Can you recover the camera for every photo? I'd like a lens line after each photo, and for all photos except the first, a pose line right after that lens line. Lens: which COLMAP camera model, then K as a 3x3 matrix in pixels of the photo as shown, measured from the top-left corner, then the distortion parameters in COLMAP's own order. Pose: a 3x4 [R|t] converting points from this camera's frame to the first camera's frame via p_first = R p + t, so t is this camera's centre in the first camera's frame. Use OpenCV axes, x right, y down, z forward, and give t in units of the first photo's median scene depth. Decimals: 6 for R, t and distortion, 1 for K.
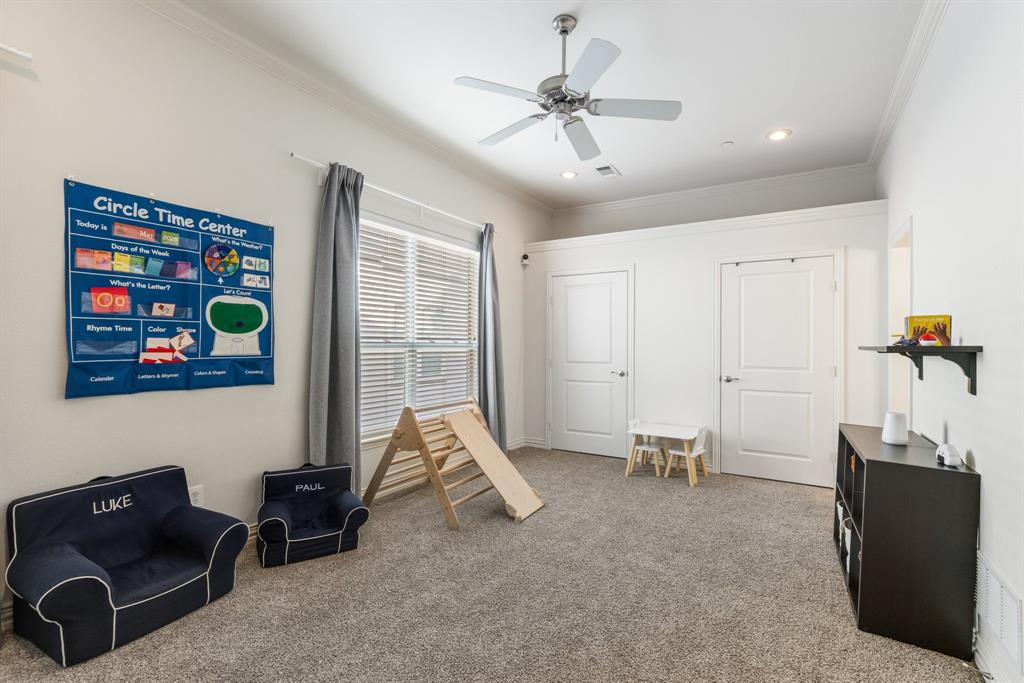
lens RADIAL K [[463.8, 0, 518.7], [0, 463.8, 339.6], [0, 0, 1]] dist [0.006534, 0.001275]
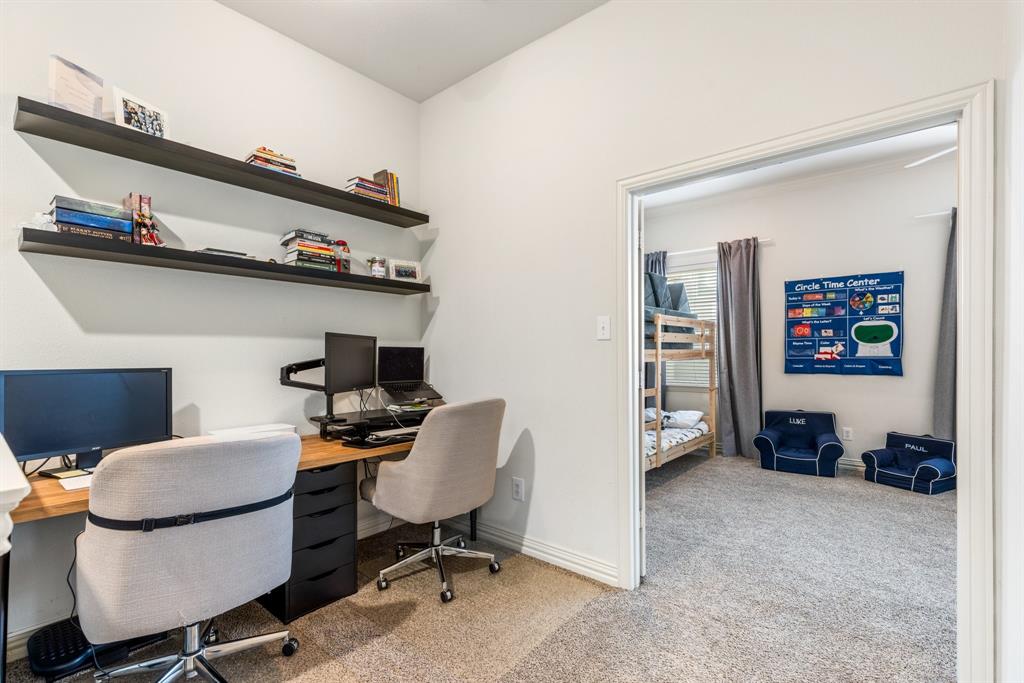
lens RADIAL K [[474.7, 0, 507.1], [0, 474.7, 352.9], [0, 0, 1]] dist [0.003090, 0.000502]
pose [[-0.157560, -0.005826, -0.987492, 1.363513], [0.014678, 0.999858, -0.008241, 0.016774], [0.987400, -0.015793, -0.157452, -0.021048]]
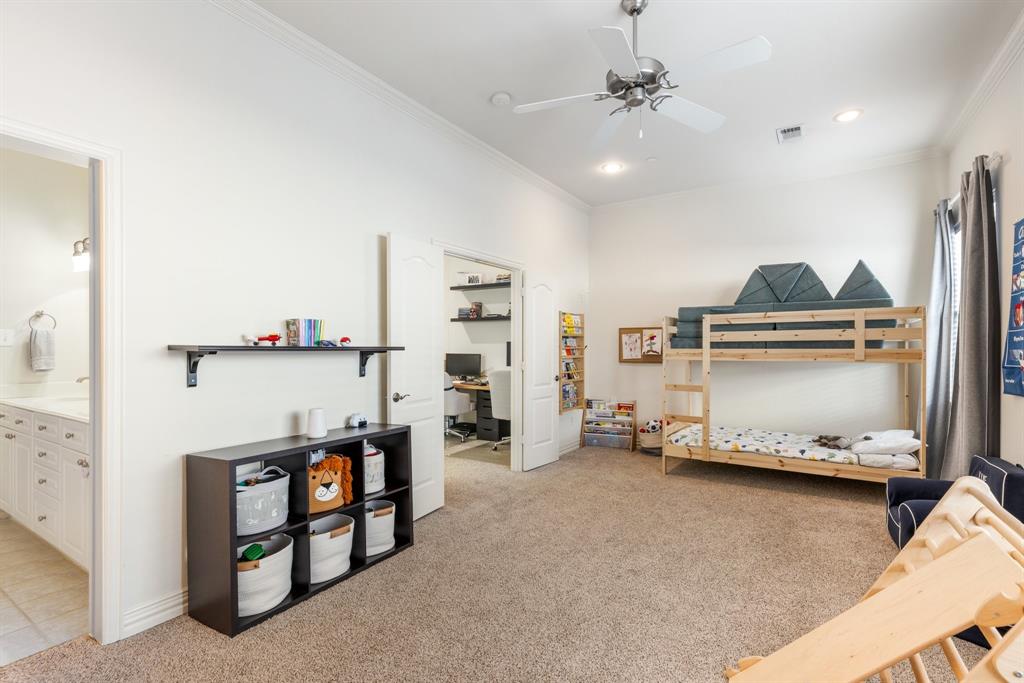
lens RADIAL K [[474.7, 0, 507.1], [0, 474.7, 352.9], [0, 0, 1]] dist [0.003090, 0.000502]
pose [[-0.998606, -0.007707, 0.052219, 0.301255], [-0.007704, 0.999970, 0.000260, 0.018457], [-0.052220, -0.000142, -0.998636, 1.963832]]
